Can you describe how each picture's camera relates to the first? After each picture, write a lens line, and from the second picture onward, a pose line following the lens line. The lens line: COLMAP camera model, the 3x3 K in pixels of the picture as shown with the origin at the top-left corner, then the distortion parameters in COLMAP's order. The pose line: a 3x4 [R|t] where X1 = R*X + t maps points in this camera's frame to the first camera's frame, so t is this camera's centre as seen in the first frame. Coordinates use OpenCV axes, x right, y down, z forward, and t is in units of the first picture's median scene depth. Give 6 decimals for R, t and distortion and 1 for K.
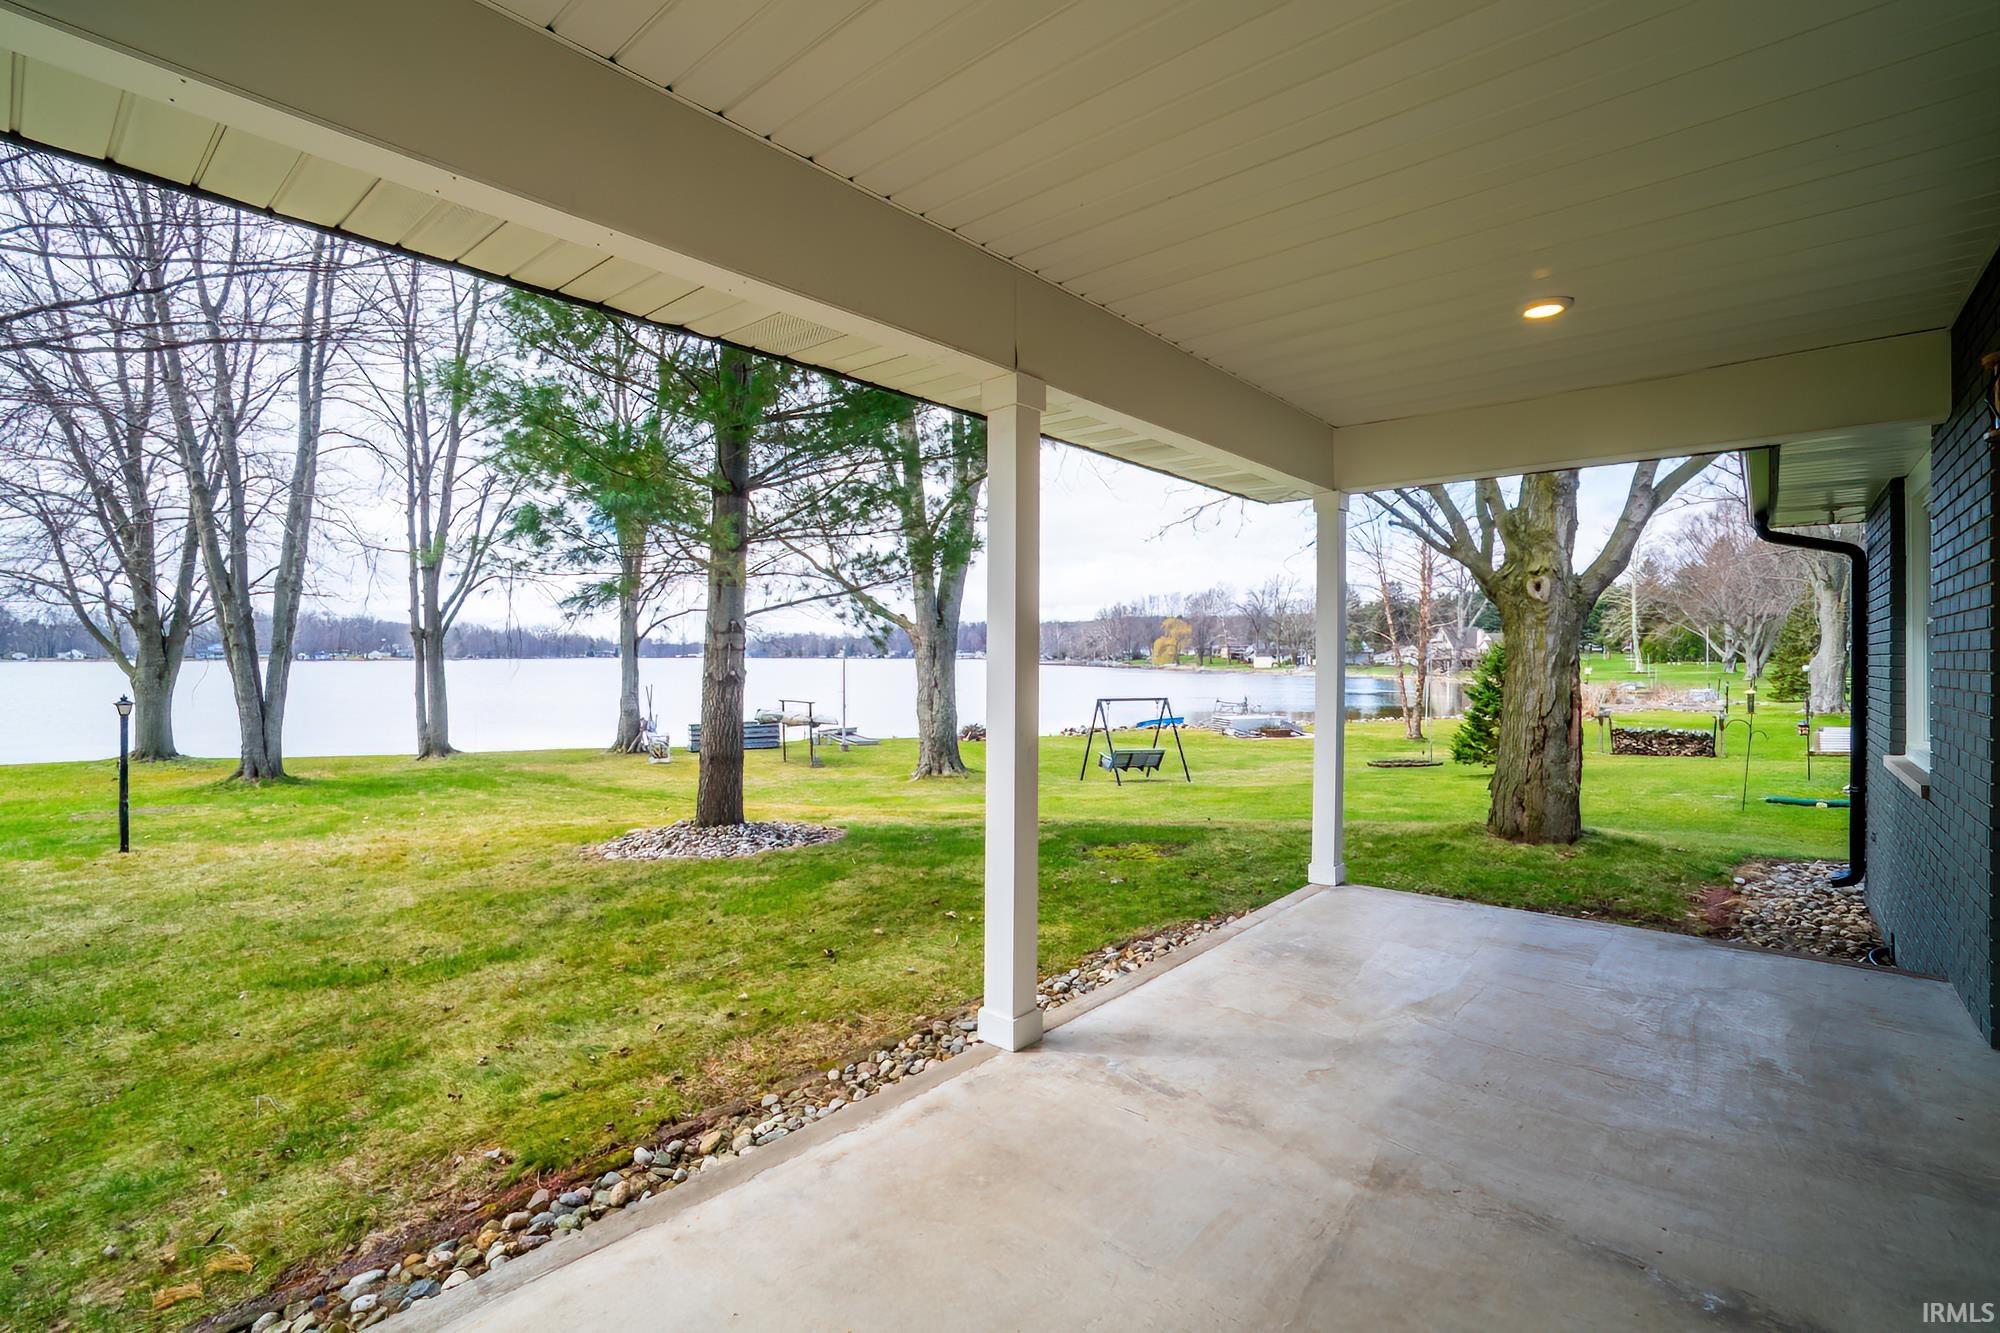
lens RADIAL K [[889.8, 0, 990.2], [0, 889.8, 660.5], [0, 0, 1]] dist [-0.002693, 0.000002]
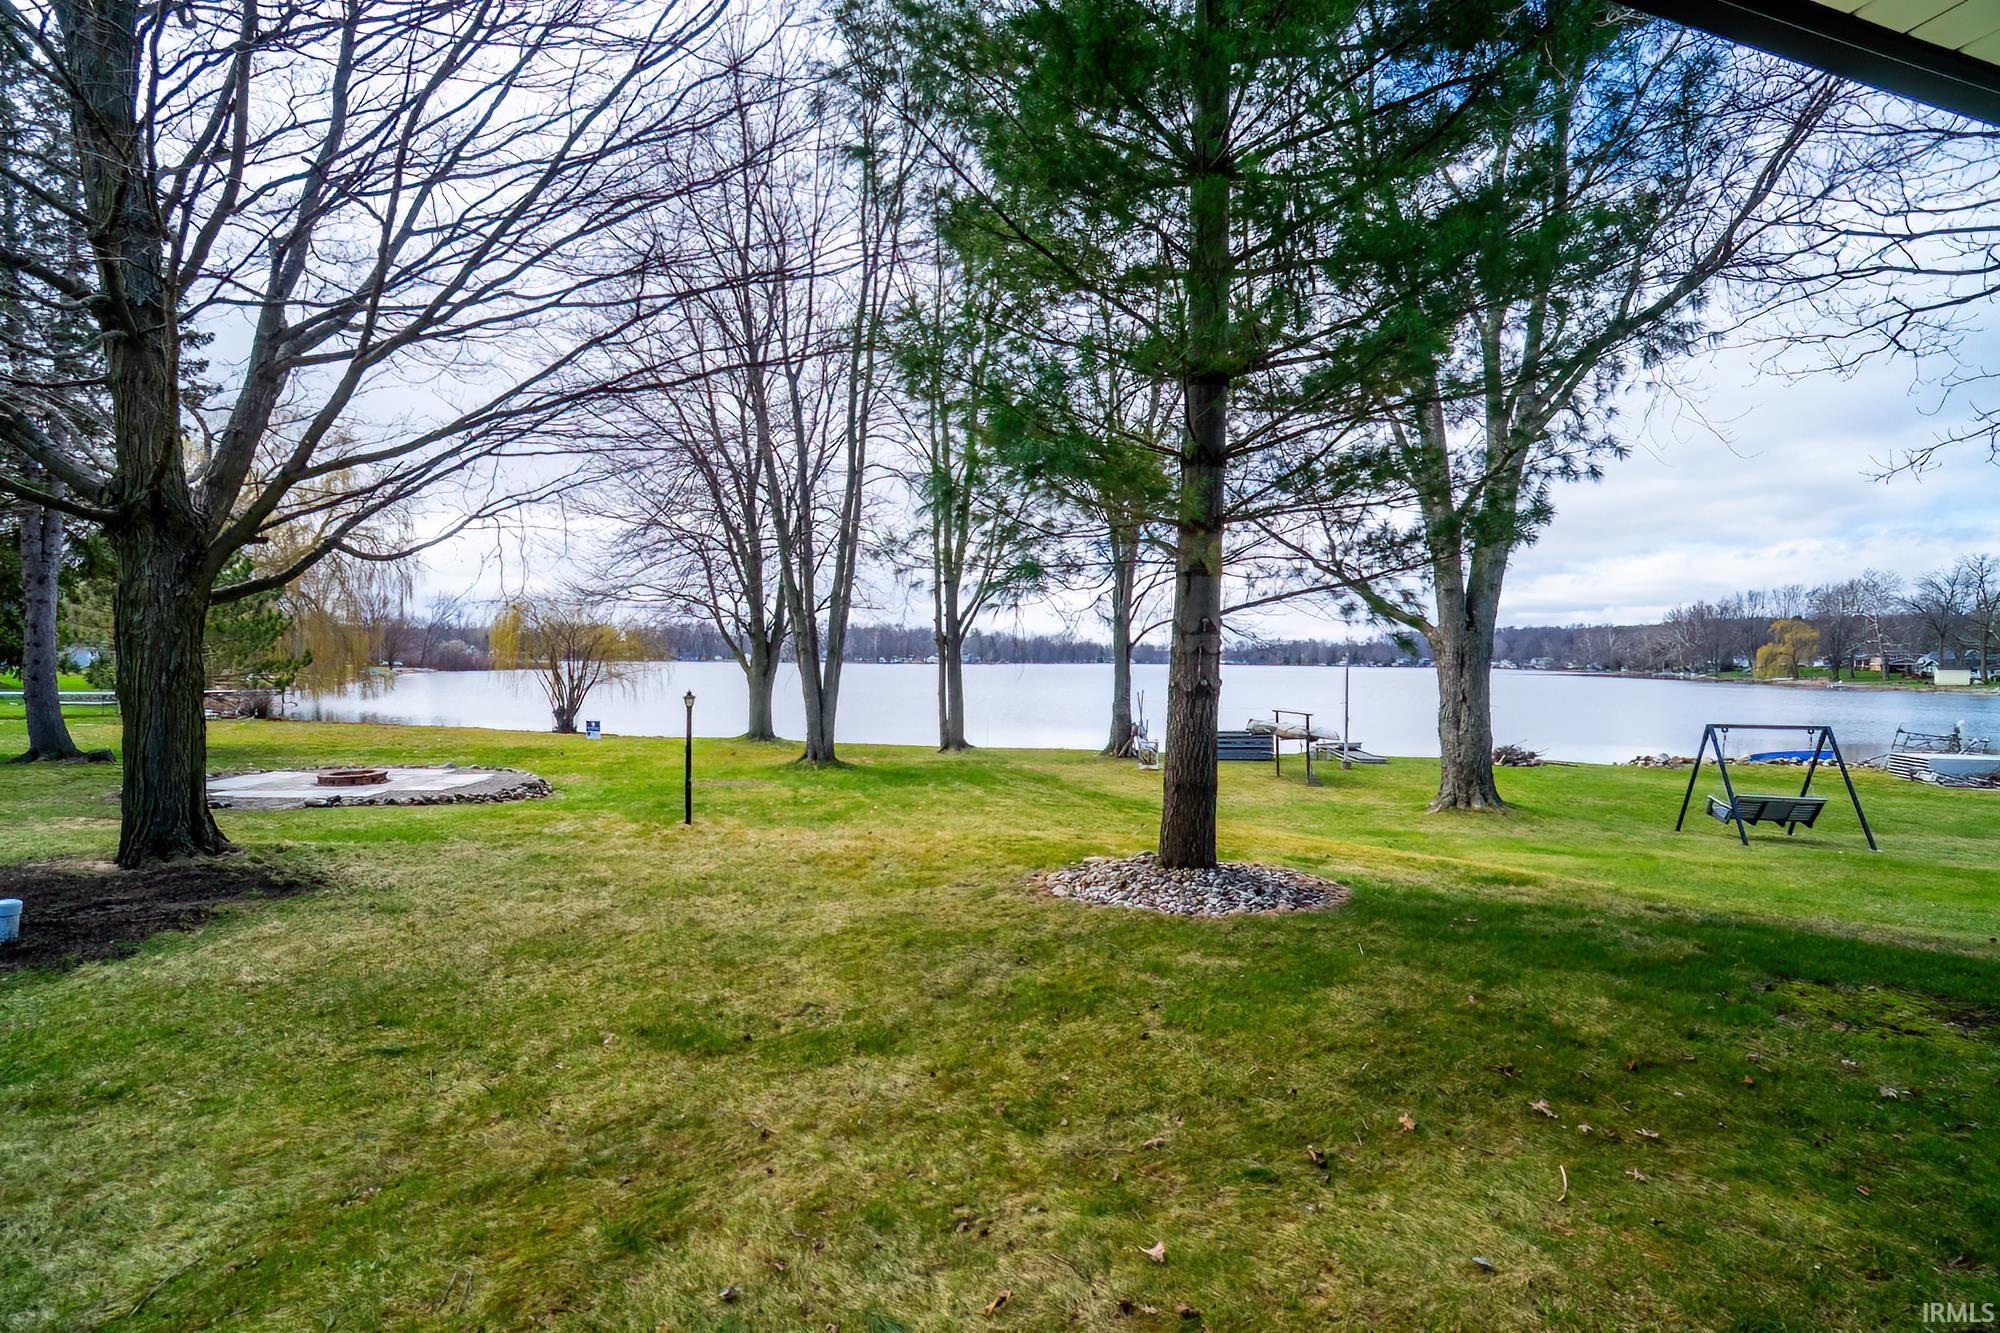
lens RADIAL K [[782.2, 0, 997.5], [0, 782.2, 653.9], [0, 0, 1]] dist [-0.048248, 0.013967]
pose [[0.834193, 0.002709, -0.551466, -0.044252], [-0.012009, 0.999840, -0.013254, -0.000453], [0.551342, 0.017679, 0.834092, 0.250071]]
